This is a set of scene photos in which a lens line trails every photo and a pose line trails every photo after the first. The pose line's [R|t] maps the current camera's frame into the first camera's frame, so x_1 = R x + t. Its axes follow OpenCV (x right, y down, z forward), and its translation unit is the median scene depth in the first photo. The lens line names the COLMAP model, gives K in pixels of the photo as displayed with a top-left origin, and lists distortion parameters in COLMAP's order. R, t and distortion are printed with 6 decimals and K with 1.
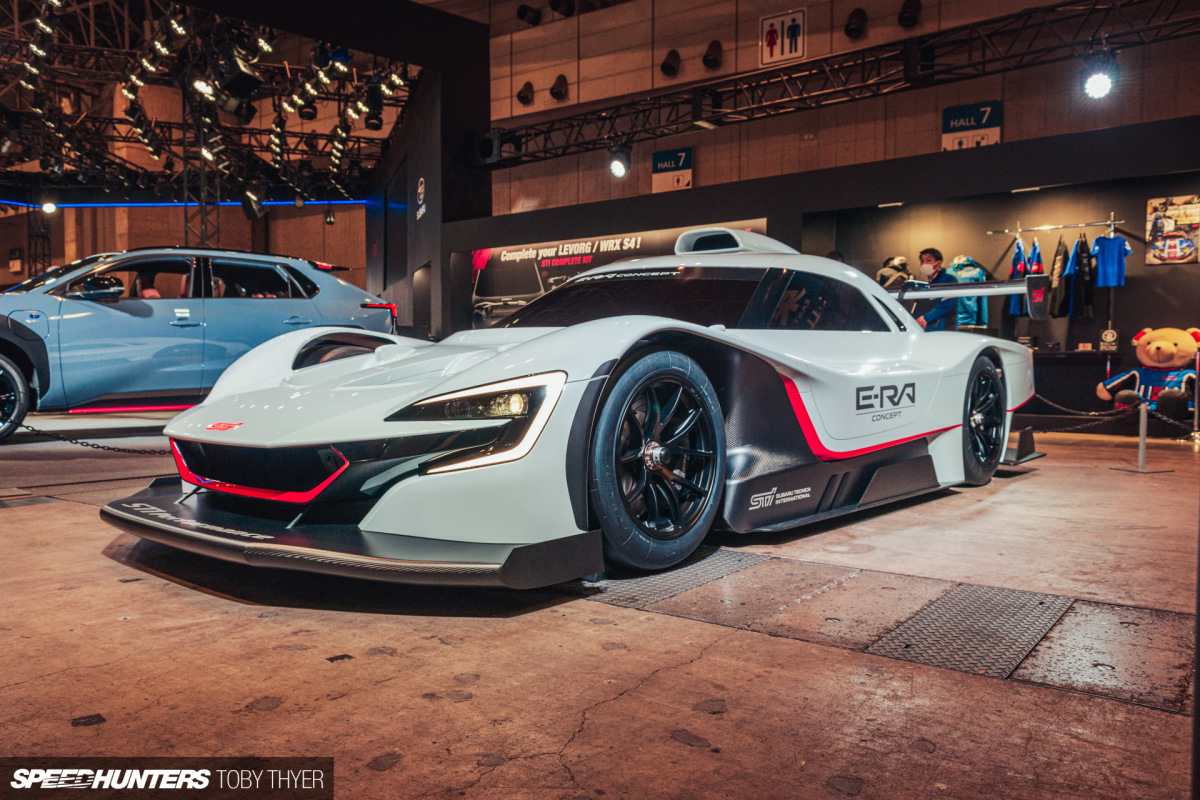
lens RADIAL K [[941.1, 0, 596.0], [0, 941.1, 390.6], [0, 0, 1]] dist [0.005583, -0.005275]
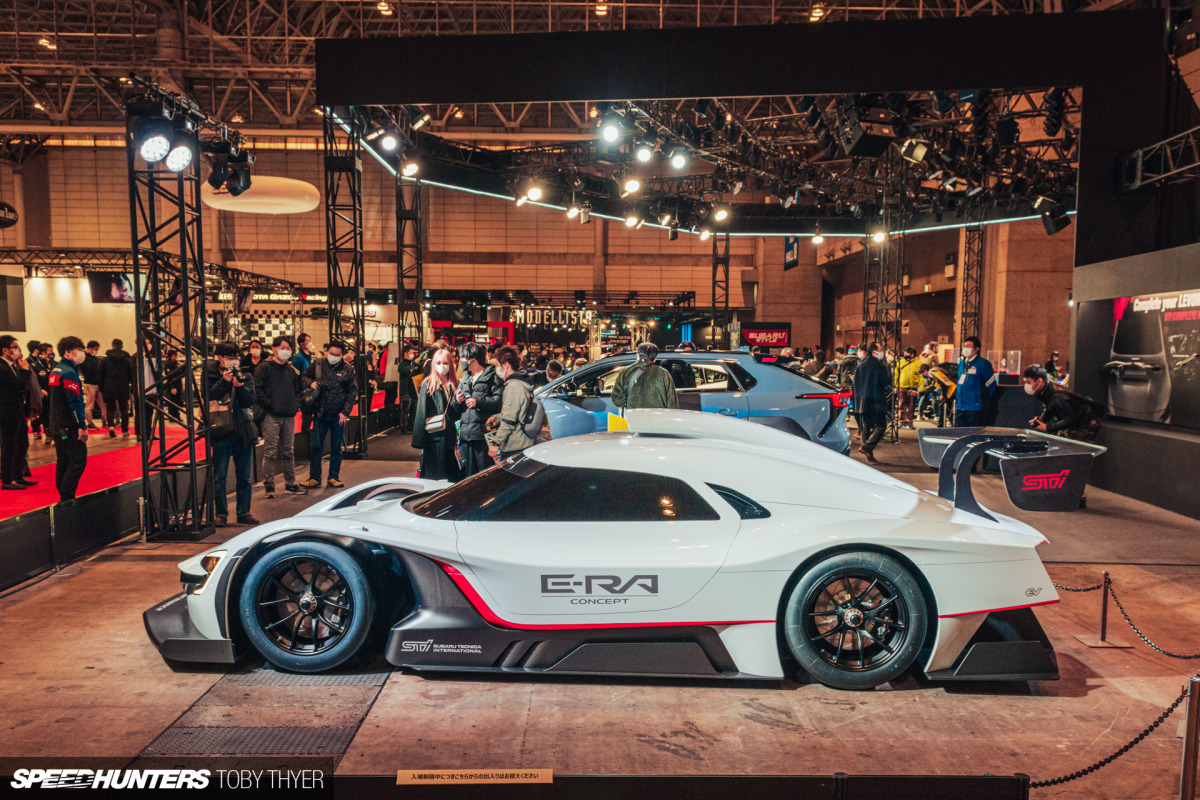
lens RADIAL K [[1096.9, 0, 609.8], [0, 1096.9, 461.6], [0, 0, 1]] dist [0.012530, 0.000000]
pose [[0.609306, 0.082454, -0.788637, 0.623971], [-0.029558, 0.996249, 0.081324, -0.116198], [0.792384, -0.026241, 0.609458, 0.085912]]
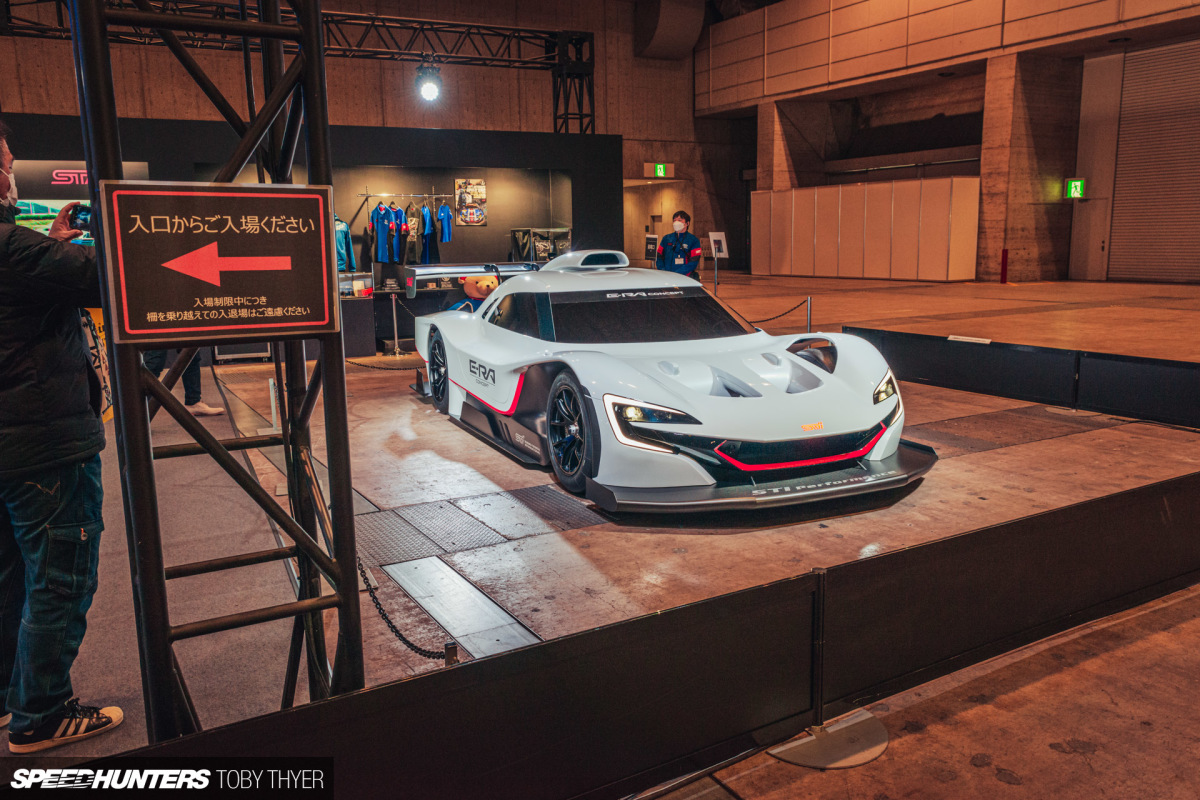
lens RADIAL K [[941.1, 0, 602.7], [0, 941.1, 403.5], [0, 0, 1]] dist [0.005583, -0.005275]
pose [[0.406470, -0.173819, 0.896978, -0.665452], [0.049739, 0.984491, 0.168238, -0.098955], [-0.912309, -0.023769, 0.408812, 0.213178]]
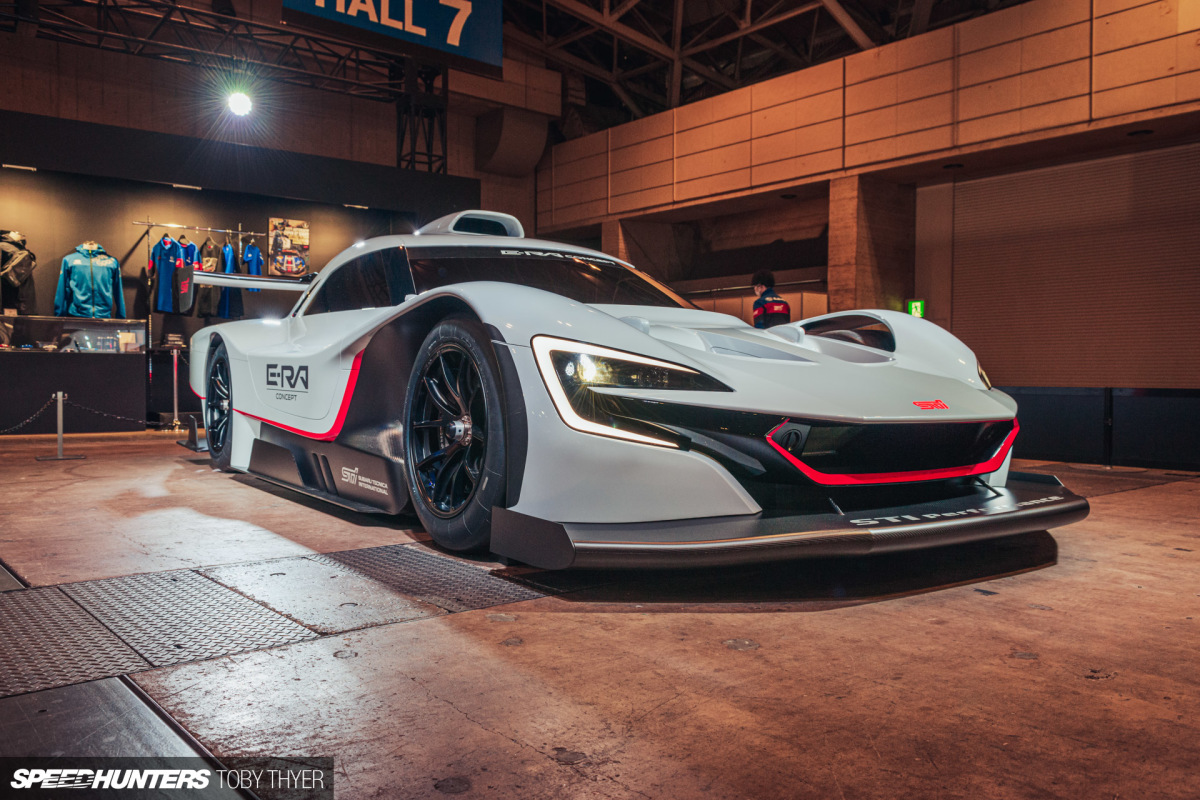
lens RADIAL K [[933.2, 0, 606.7], [0, 933.2, 401.5], [0, 0, 1]] dist [0.010088, -0.007113]
pose [[0.230698, -0.029575, 0.972576, -0.428193], [0.026093, 0.999367, 0.024200, 0.001880], [-0.972676, 0.019794, 0.231323, 0.355349]]
